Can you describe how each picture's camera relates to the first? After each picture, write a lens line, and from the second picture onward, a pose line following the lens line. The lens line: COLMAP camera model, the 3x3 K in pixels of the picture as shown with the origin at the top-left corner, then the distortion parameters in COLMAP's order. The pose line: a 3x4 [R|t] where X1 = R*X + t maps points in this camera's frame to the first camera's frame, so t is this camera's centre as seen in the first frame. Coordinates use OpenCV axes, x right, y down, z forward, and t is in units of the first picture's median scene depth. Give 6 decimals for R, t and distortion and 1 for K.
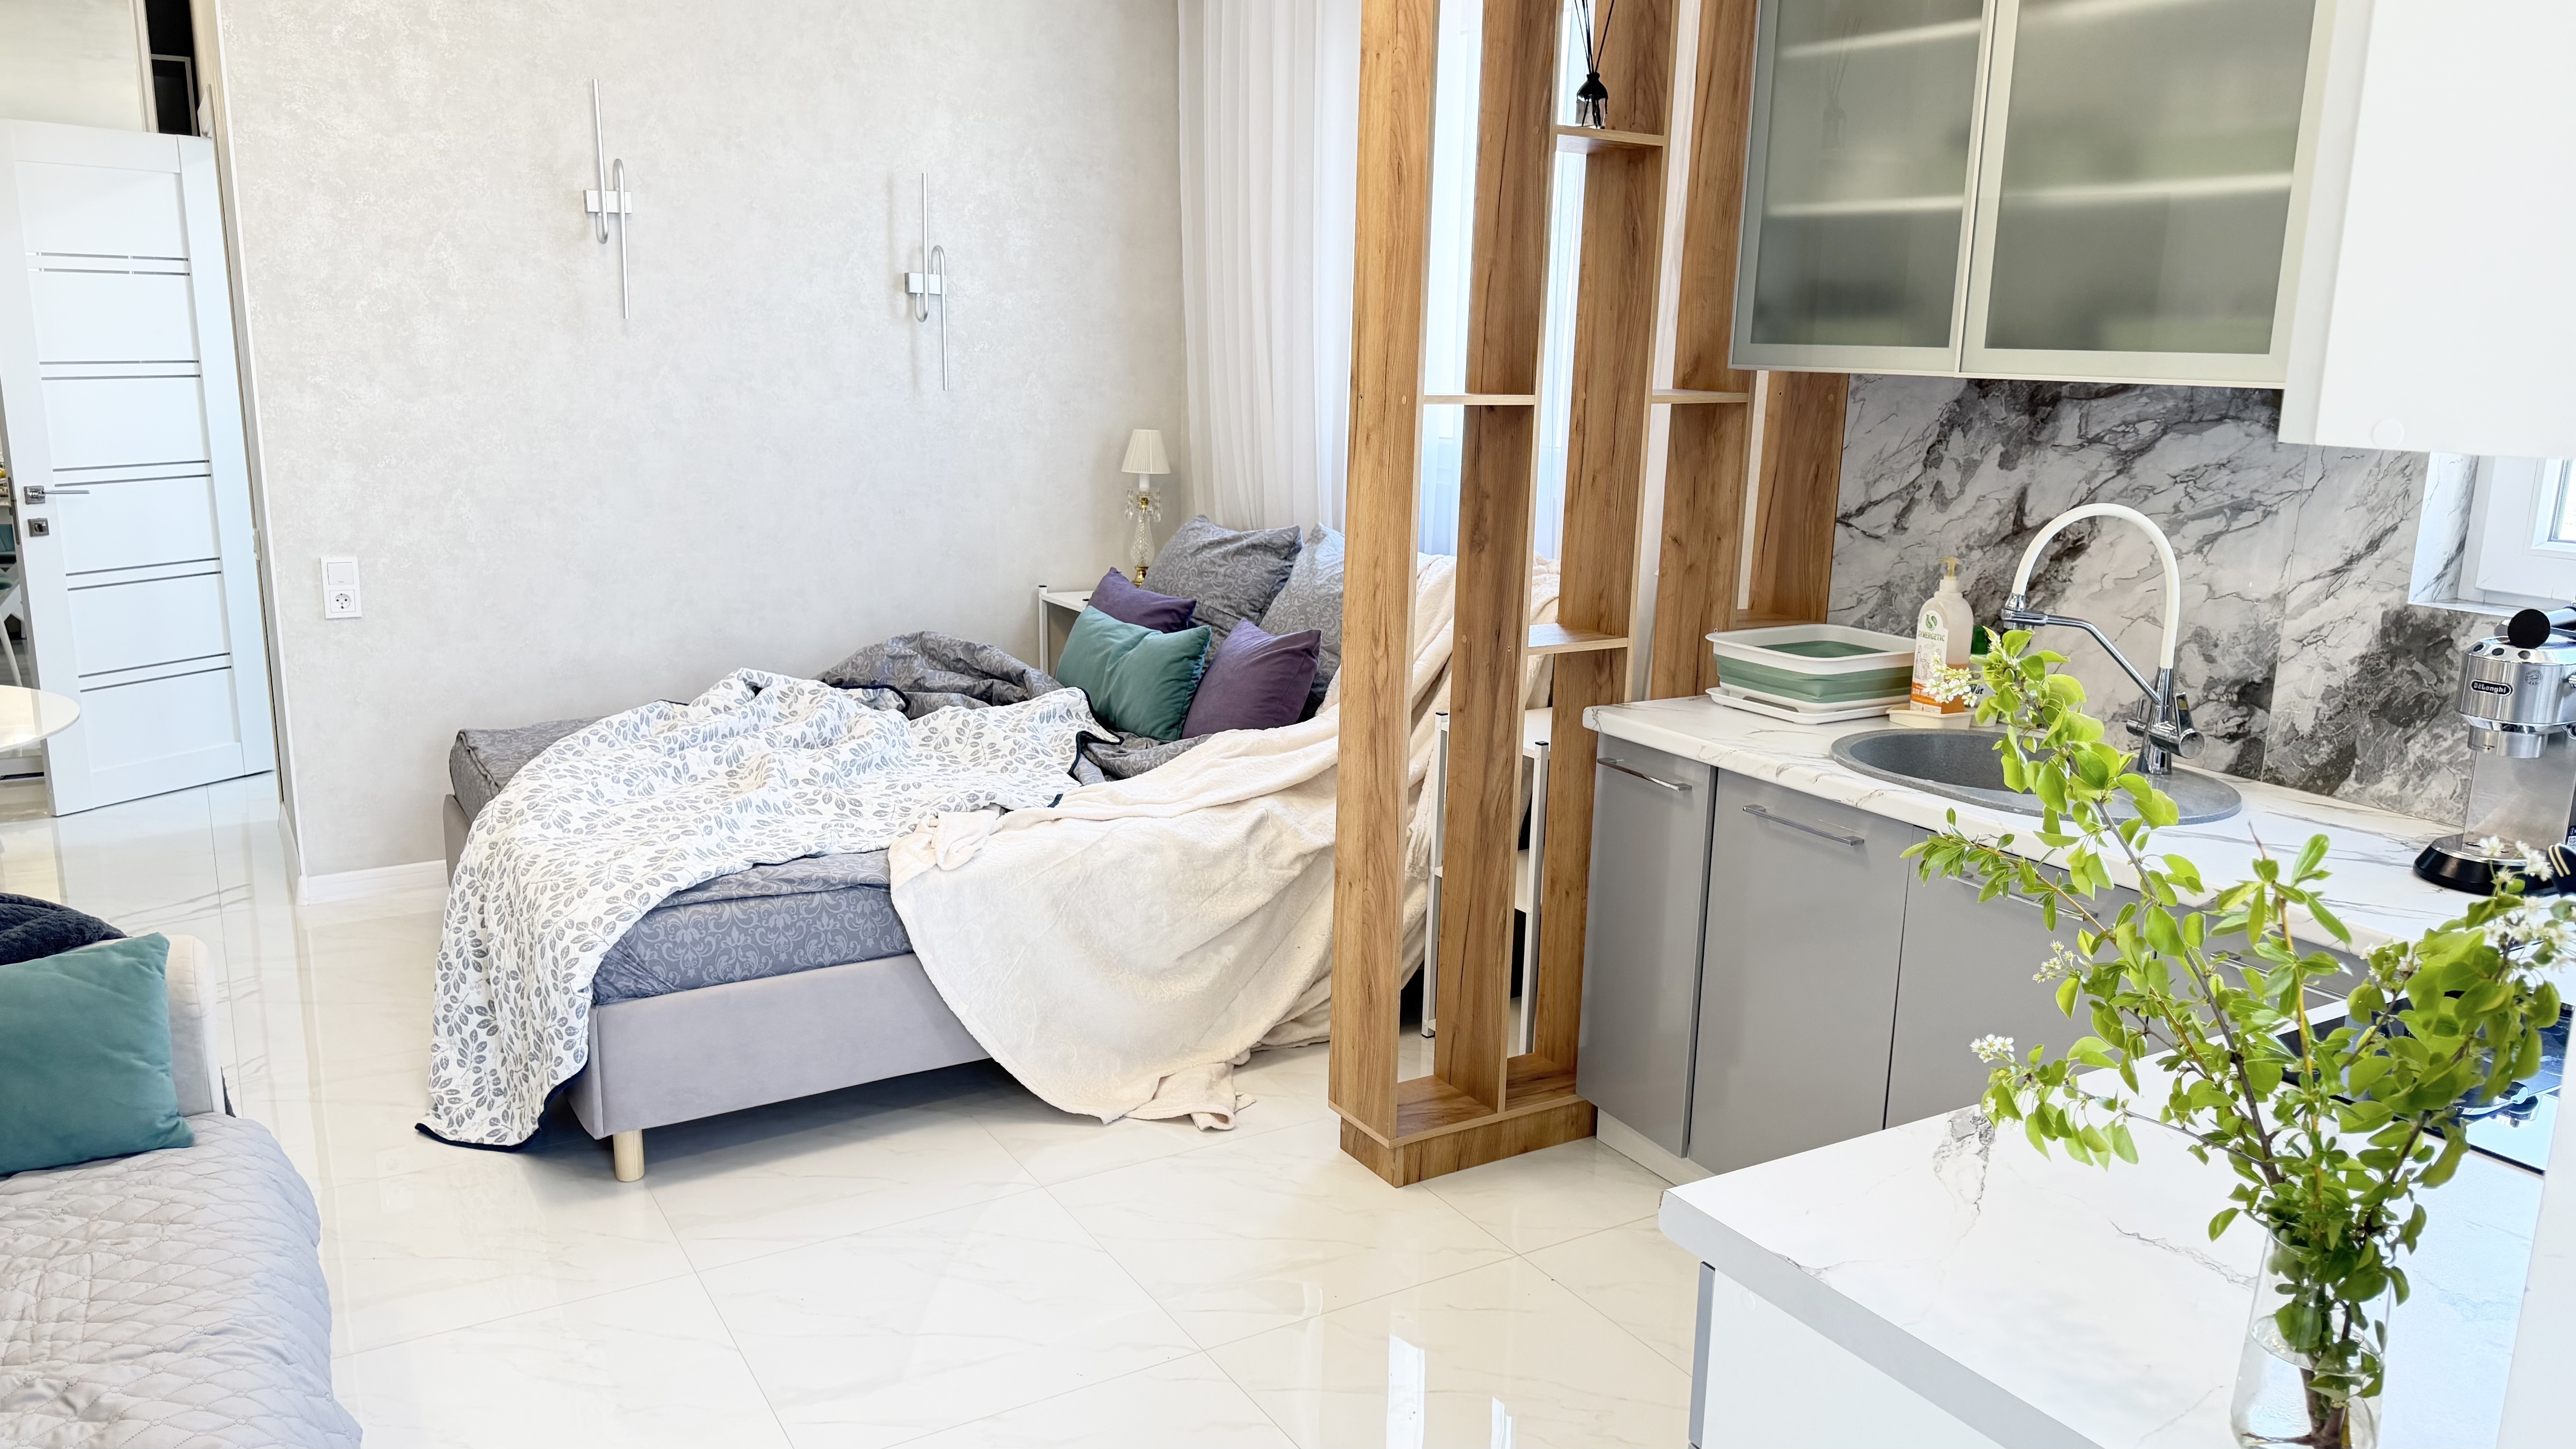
lens RADIAL K [[1837.3, 0, 1284.3], [0, 1837.3, 749.5], [0, 0, 1]] dist [0.094478, -0.170510]
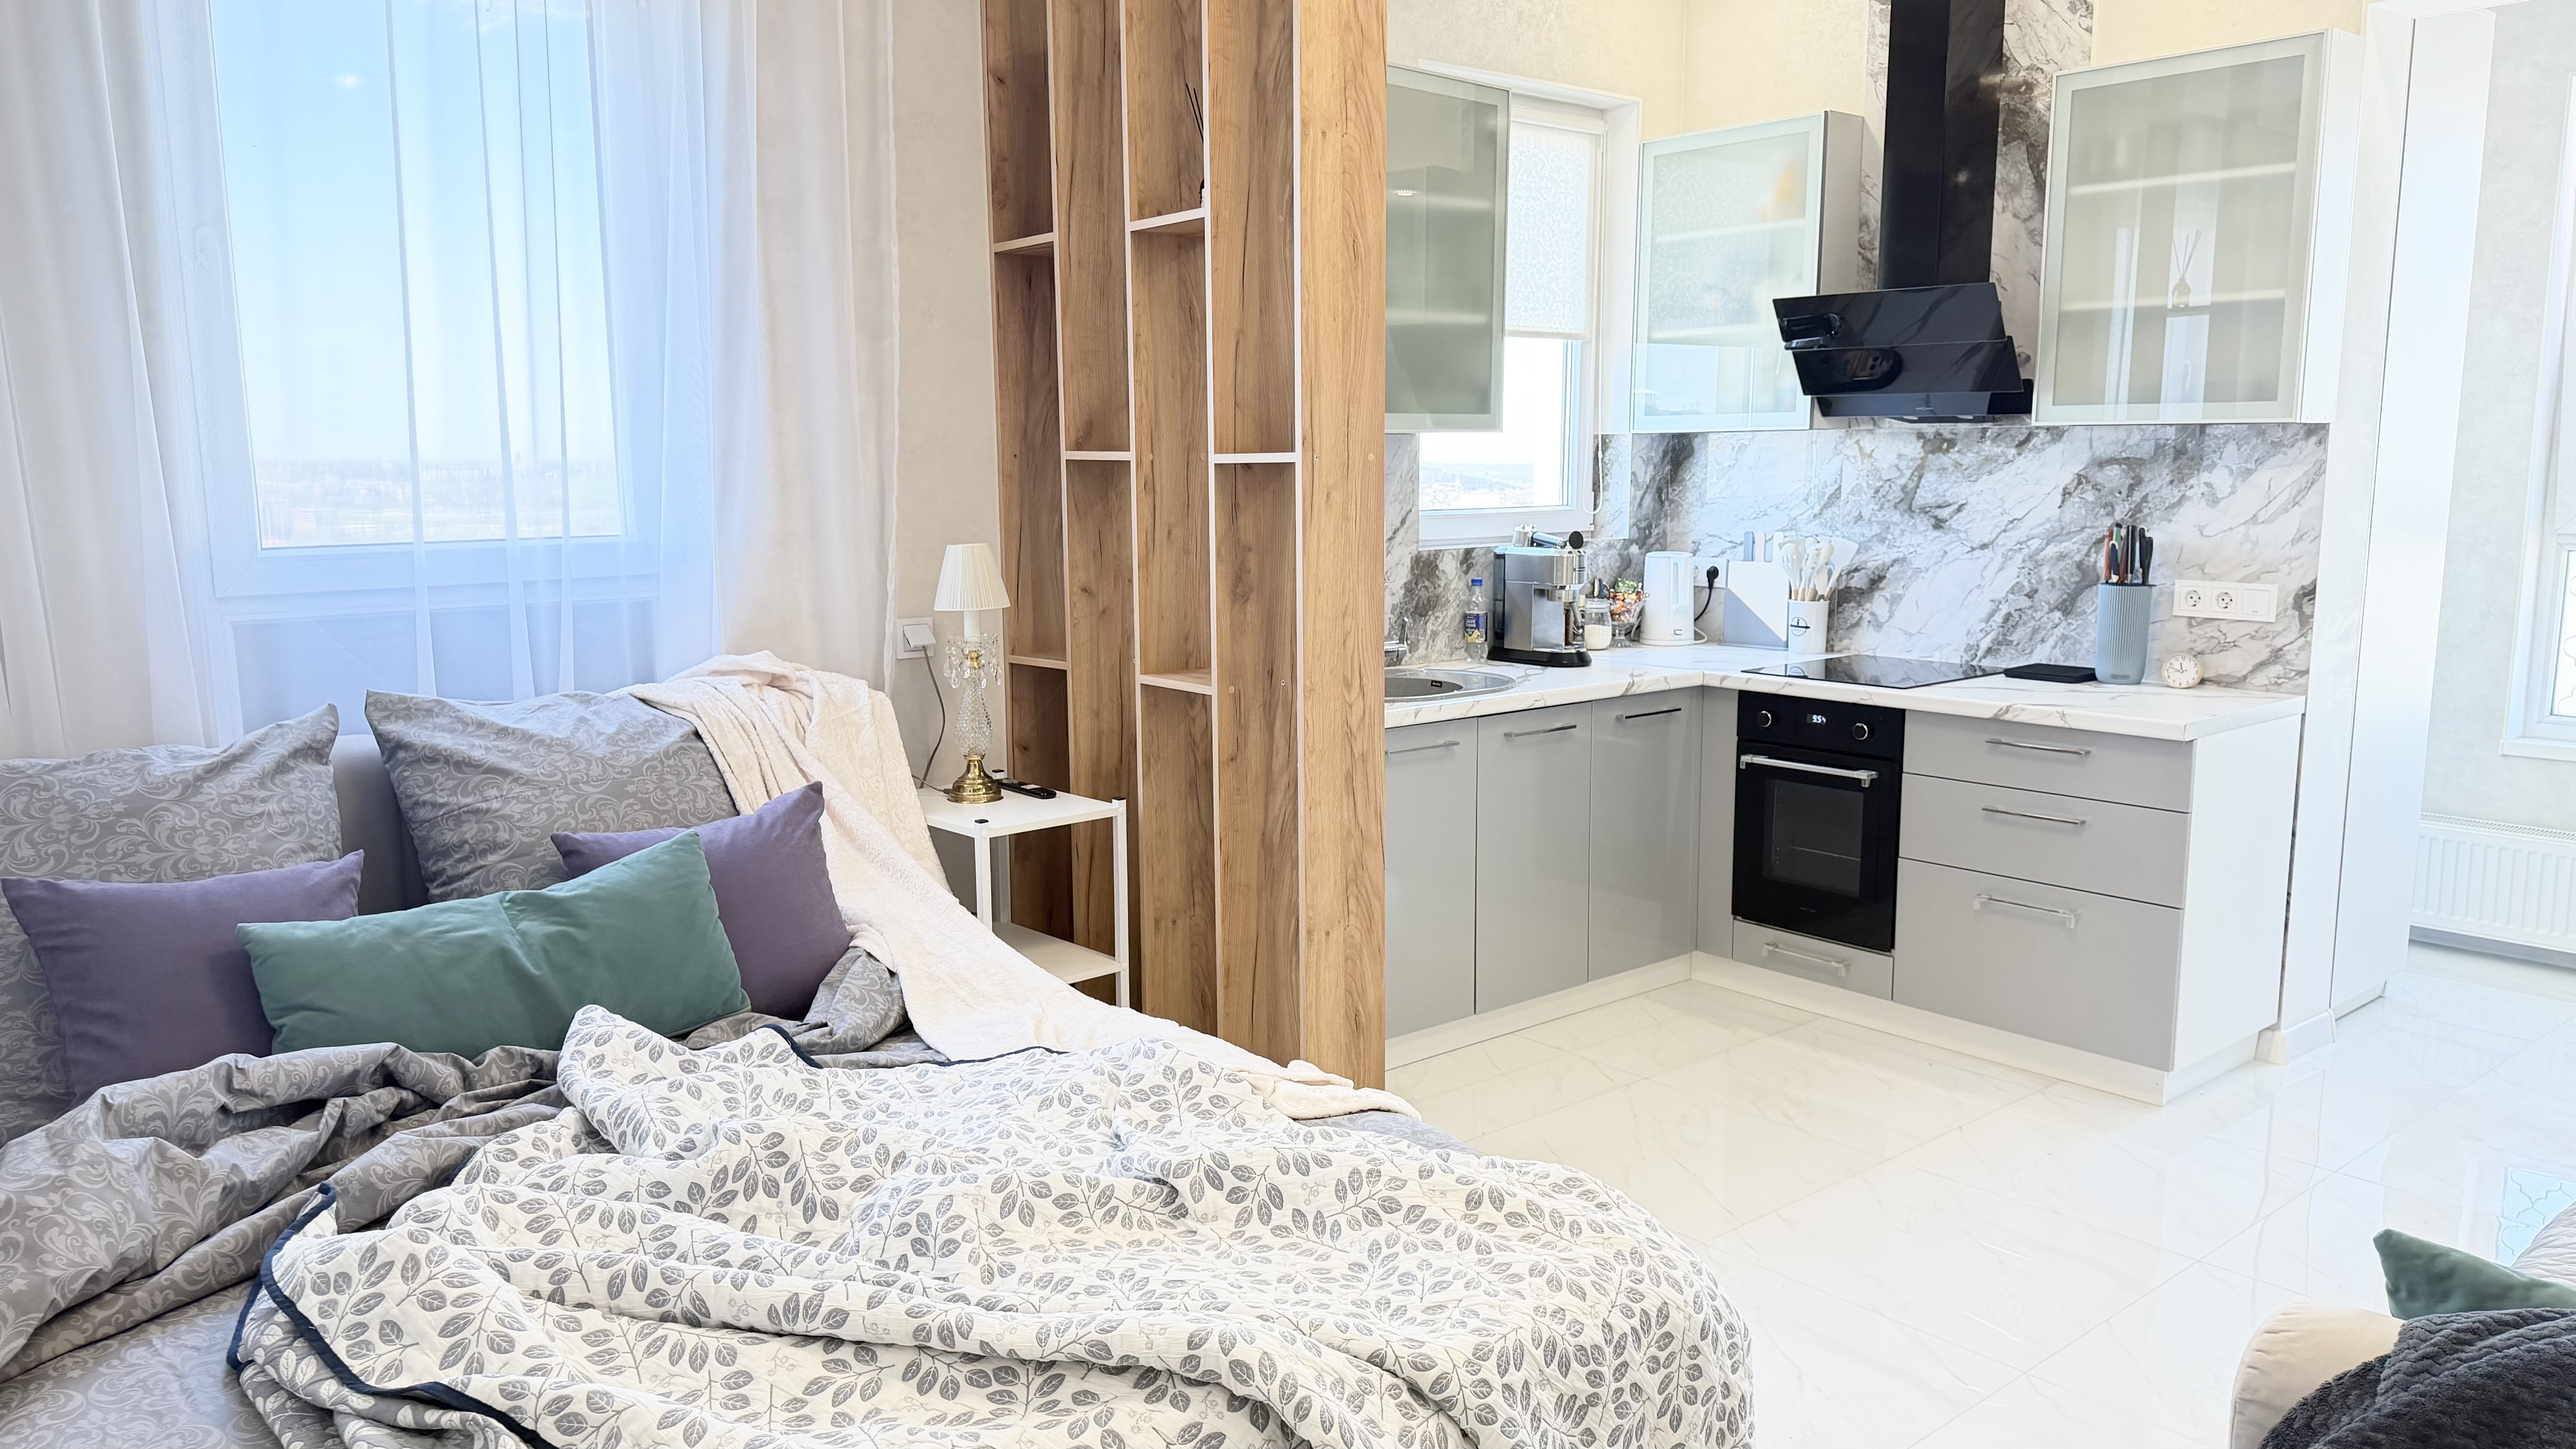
lens RADIAL K [[1759.1, 0, 1286.6], [0, 1759.1, 742.0], [0, 0, 1]] dist [0.109611, -0.136788]
pose [[-0.165460, -0.179027, 0.969831, -0.905658], [0.217889, 0.952449, 0.212992, -0.245035], [-0.961846, 0.246557, -0.118585, 1.133856]]
